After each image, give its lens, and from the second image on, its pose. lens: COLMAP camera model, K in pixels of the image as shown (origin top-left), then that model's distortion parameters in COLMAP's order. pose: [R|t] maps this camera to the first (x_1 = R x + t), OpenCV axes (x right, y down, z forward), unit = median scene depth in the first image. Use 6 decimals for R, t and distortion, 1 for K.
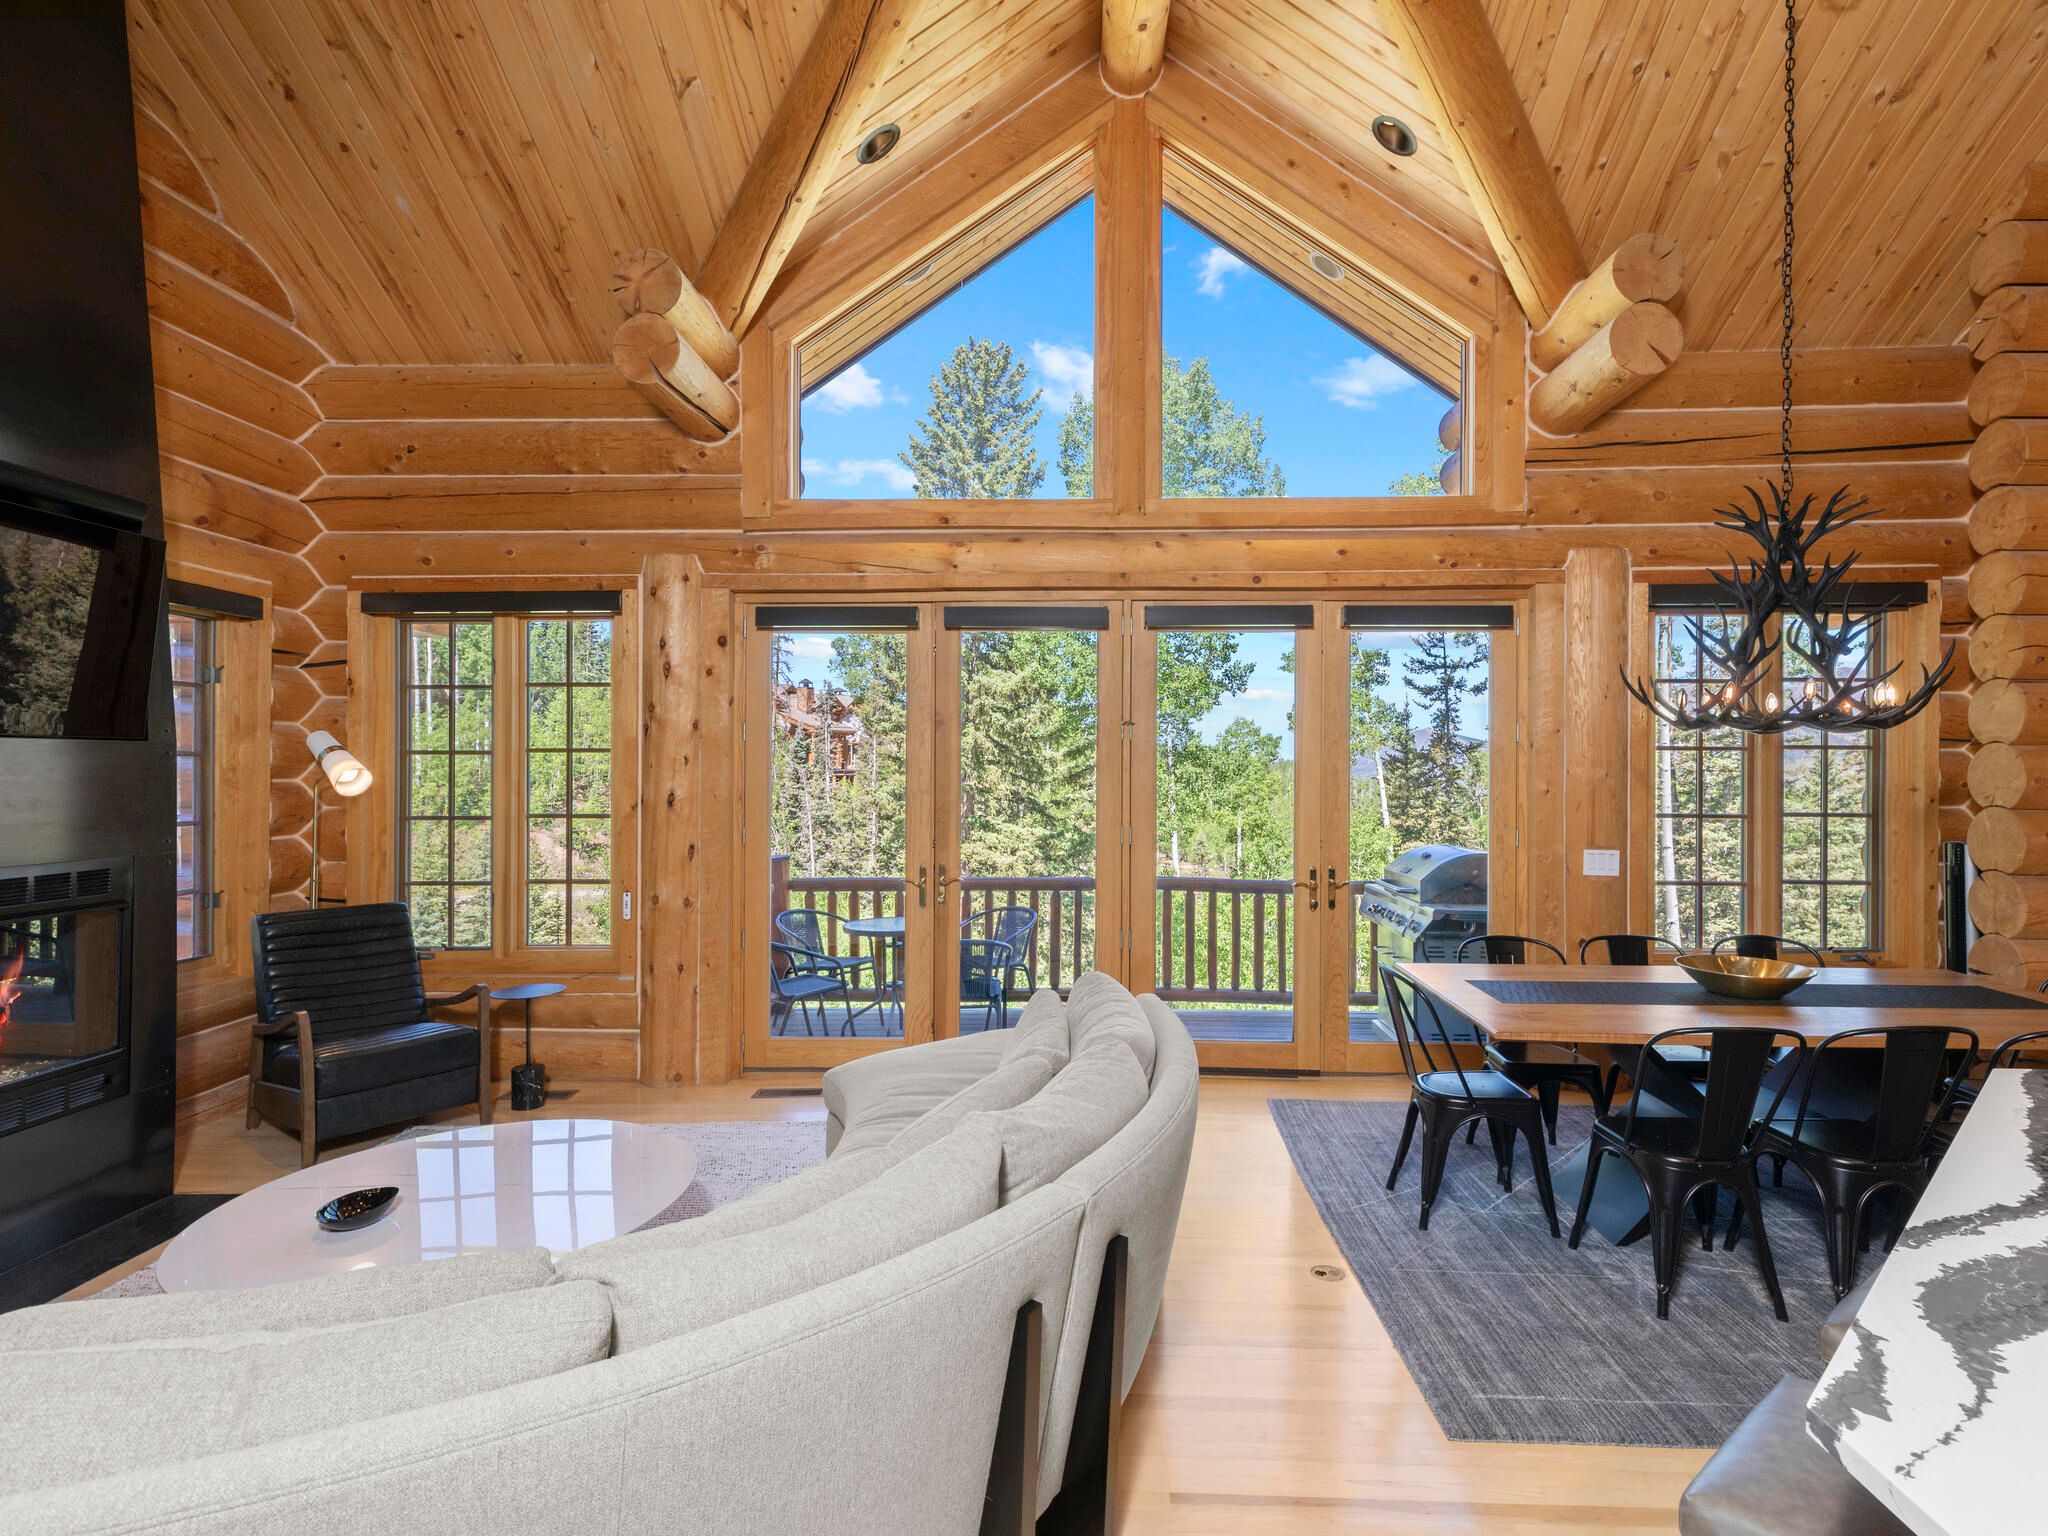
lens RADIAL K [[1046.4, 0, 1041.6], [0, 1046.4, 754.7], [0, 0, 1]] dist [0.006463, -0.000058]
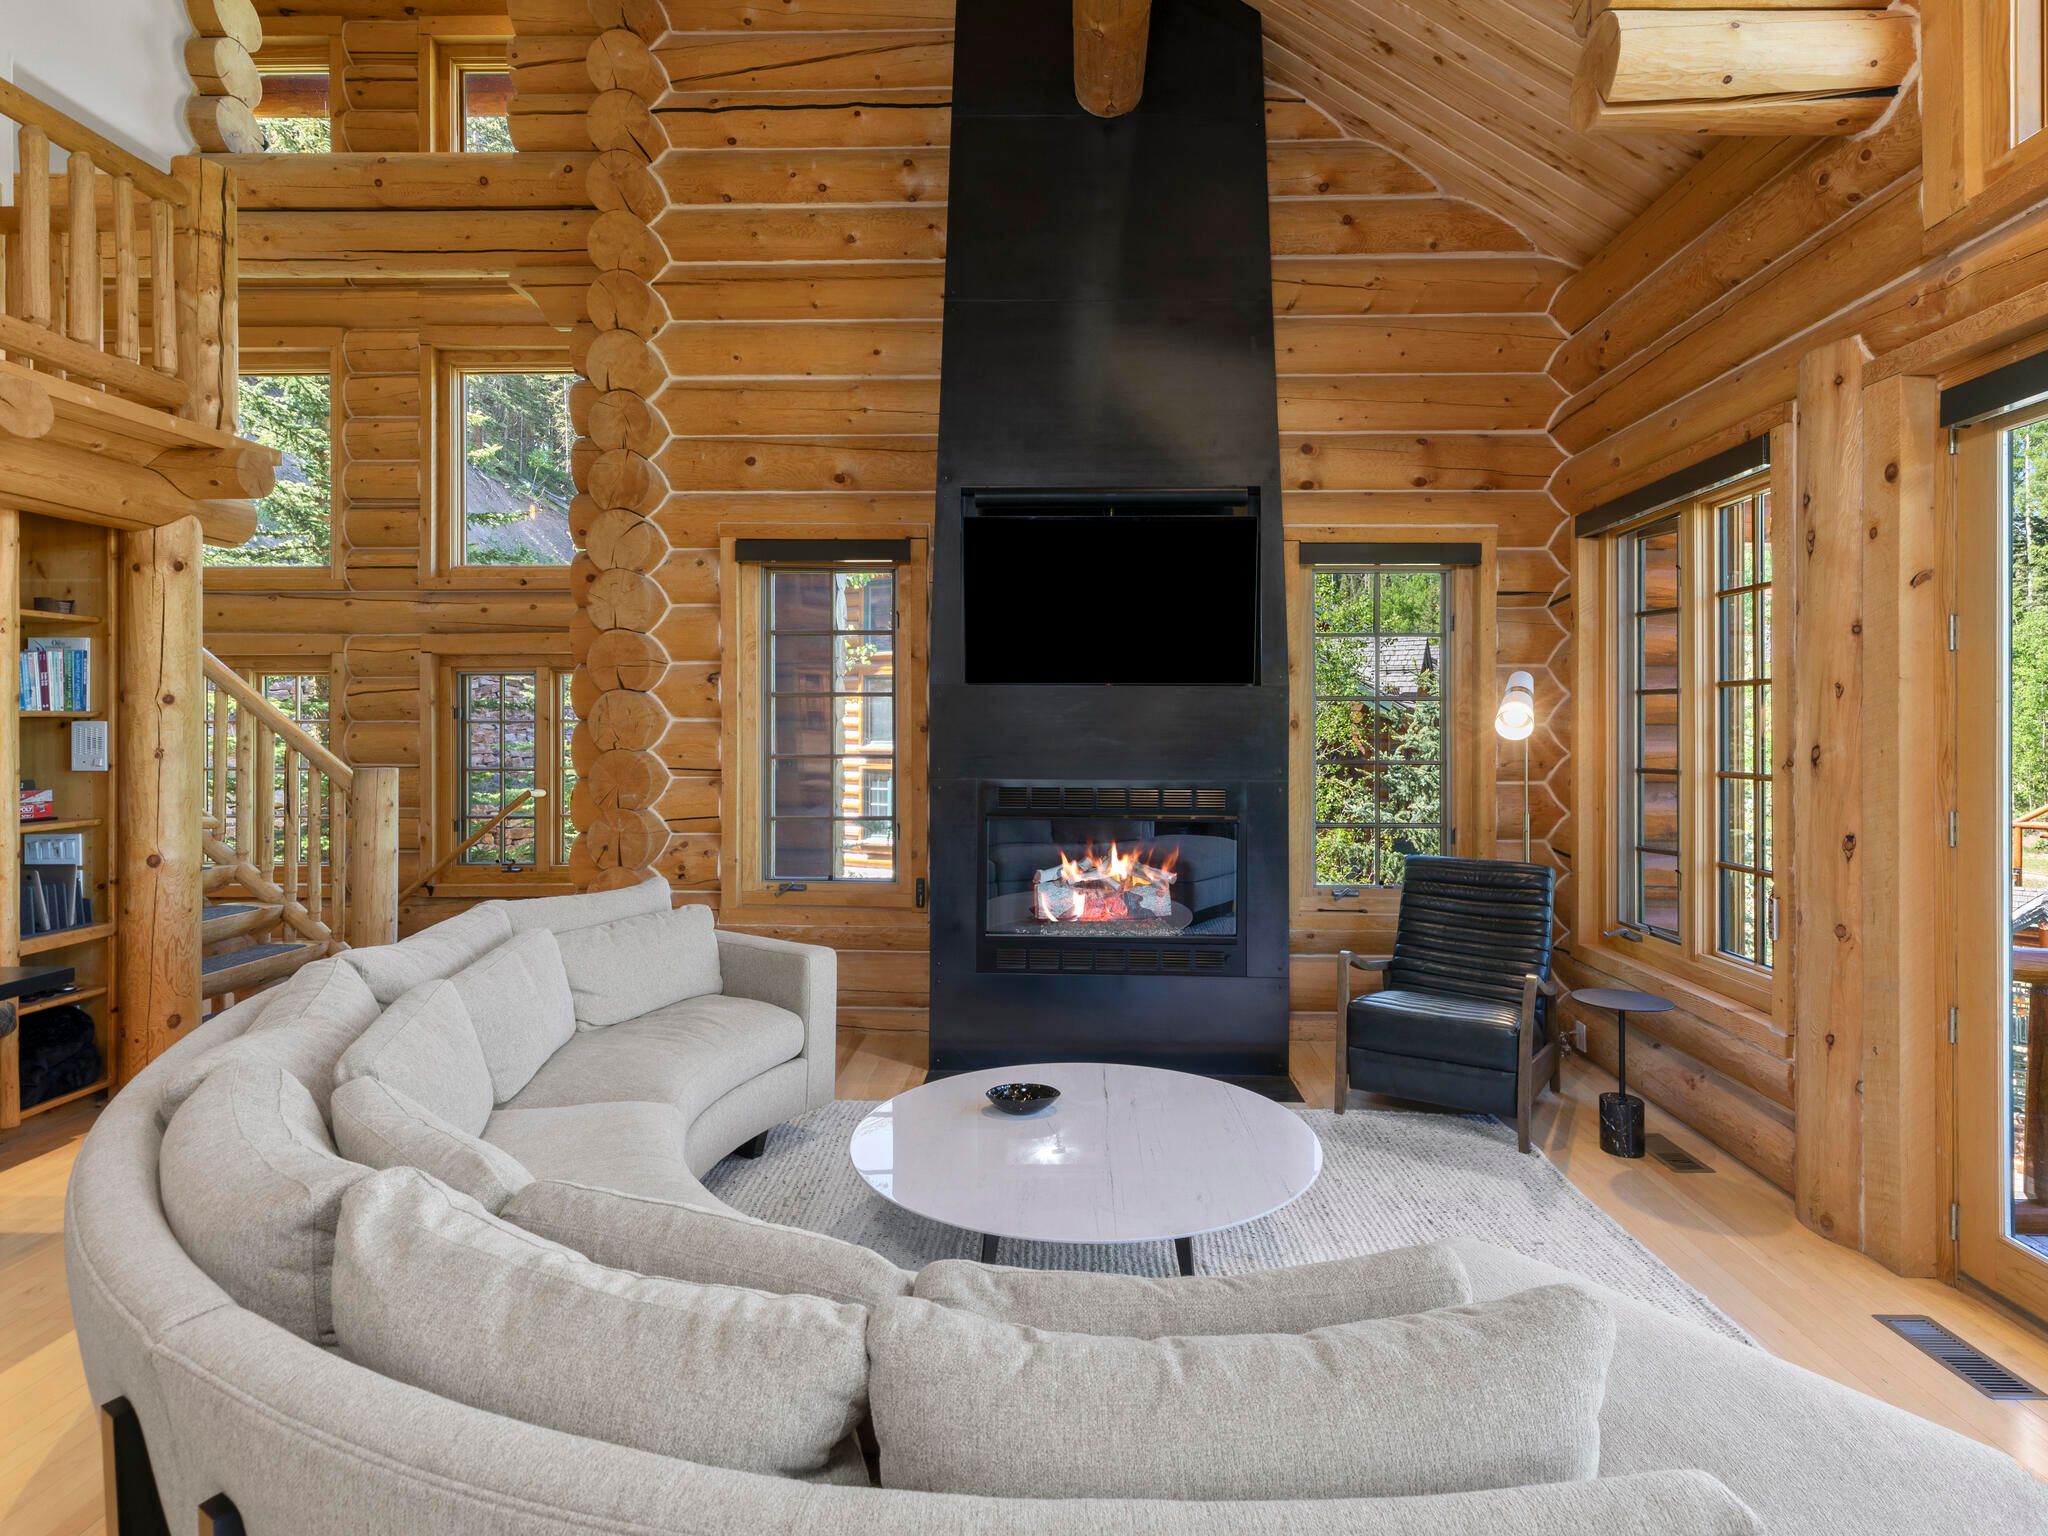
lens RADIAL K [[1046.4, 0, 1056.0], [0, 1046.4, 723.7], [0, 0, 1]] dist [0.006463, -0.000058]
pose [[0.013405, -0.001805, -0.999909, 0.176010], [0.007978, 0.999967, -0.001698, 0.015683], [0.999878, -0.007955, 0.013419, 0.391098]]
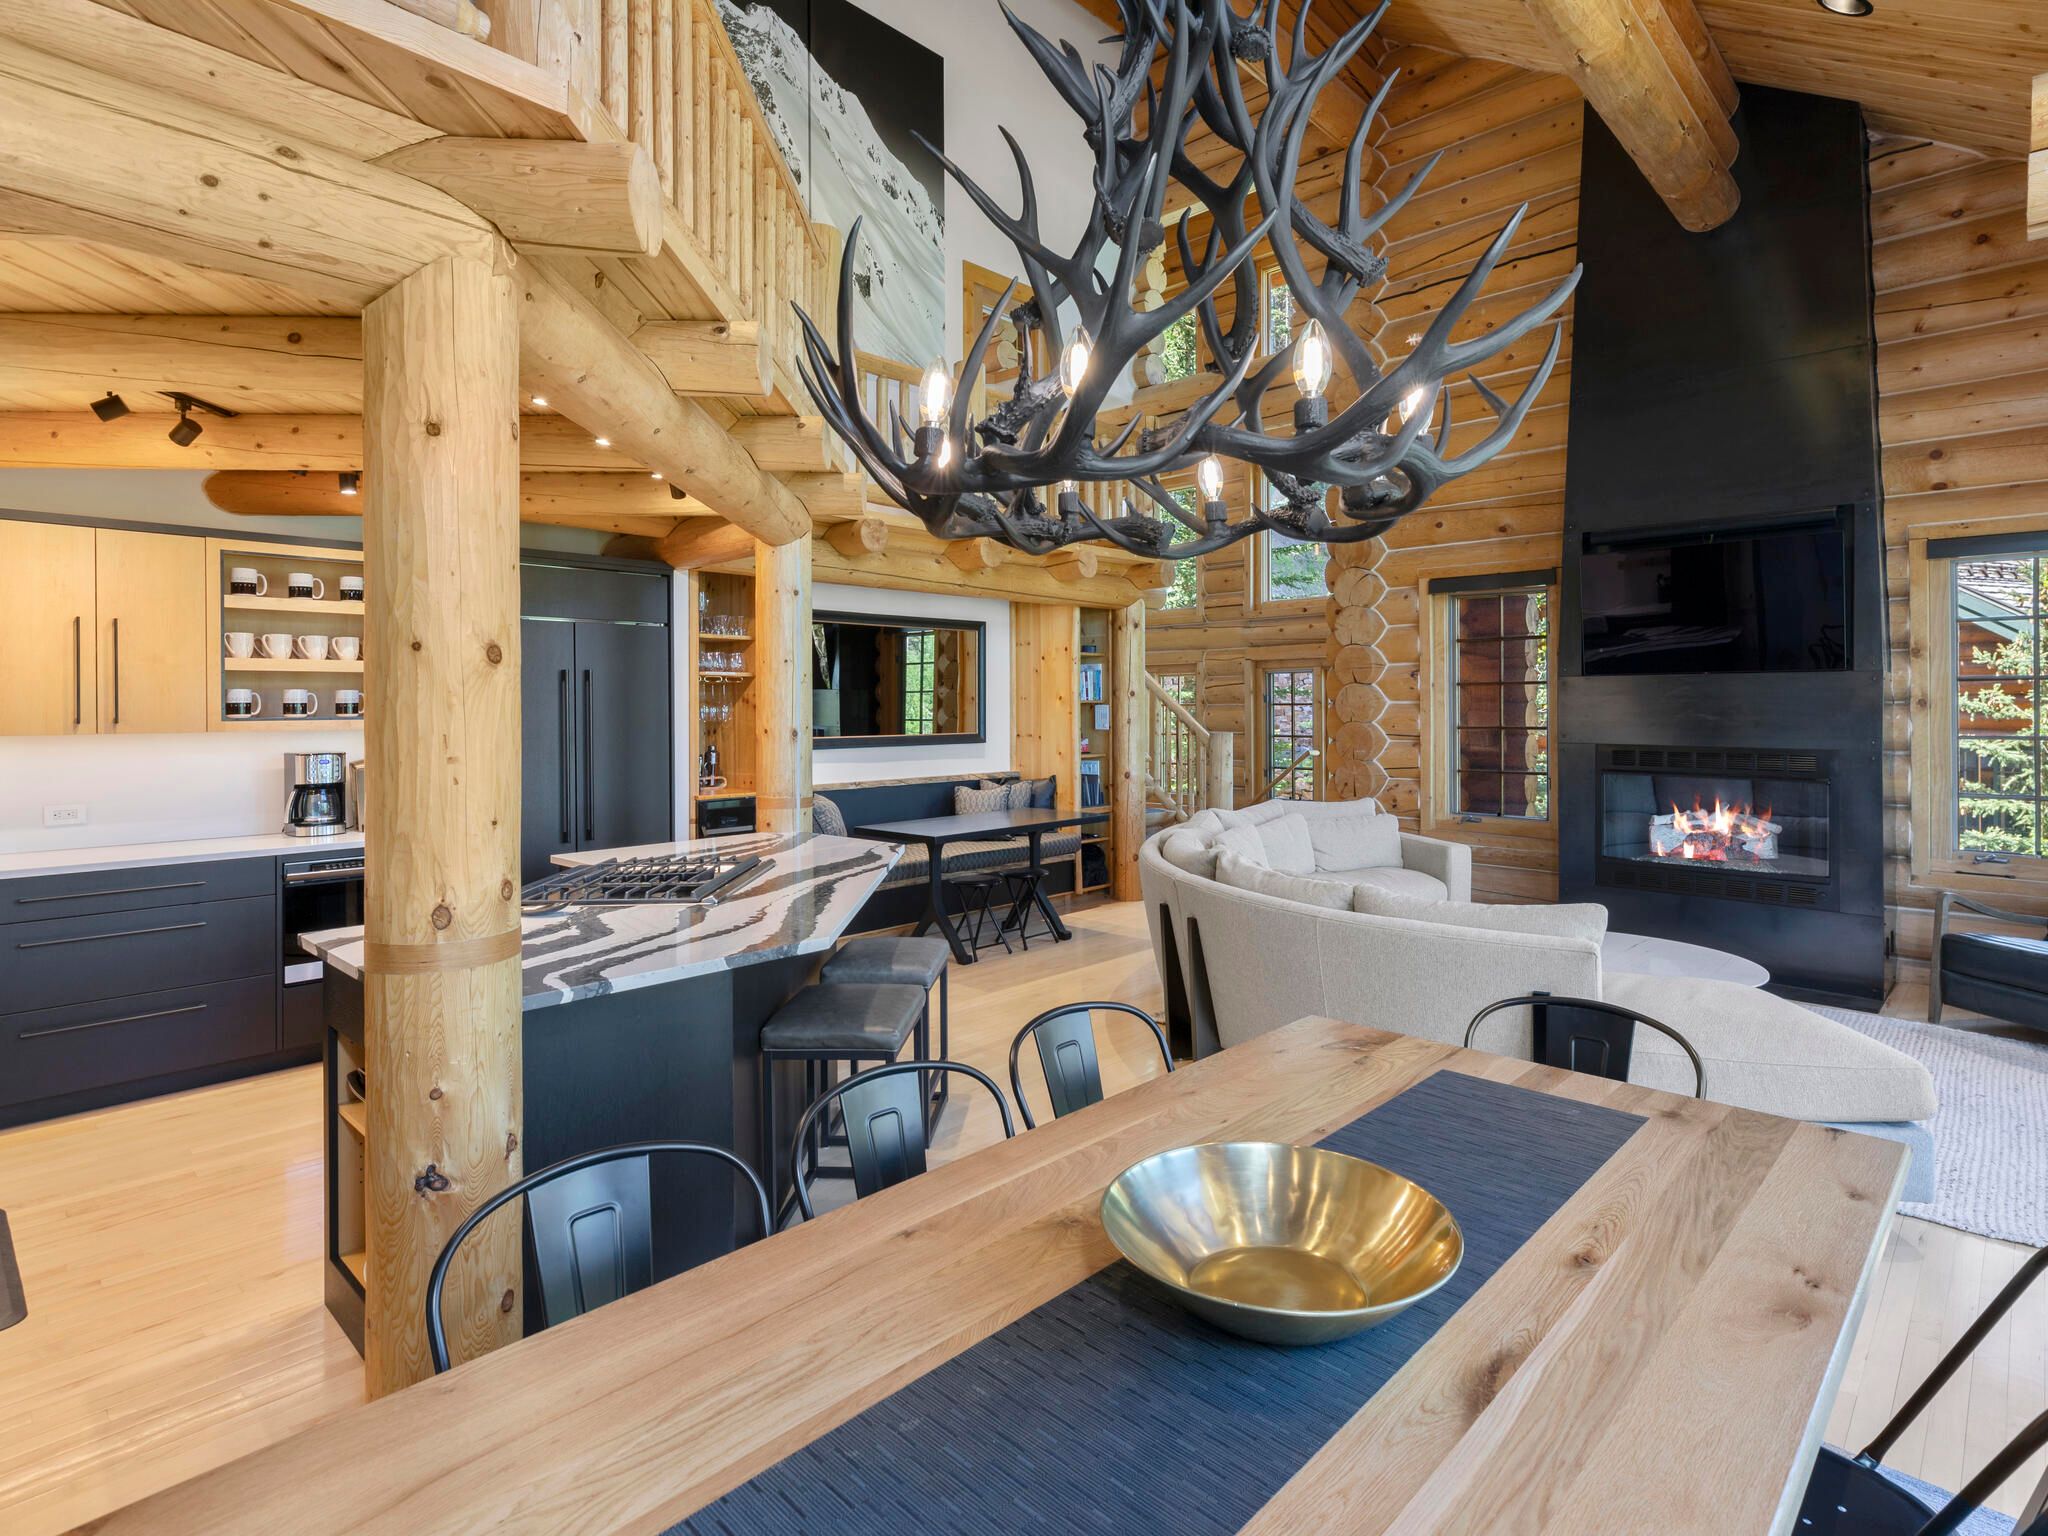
lens RADIAL K [[1046.4, 0, 1042.1], [0, 1046.4, 706.0], [0, 0, 1]] dist [0.006463, -0.000058]
pose [[-0.664874, -0.000275, -0.746956, 0.492993], [0.008982, 0.999925, -0.008362, 0.019160], [0.746902, -0.012268, -0.664821, 0.584825]]
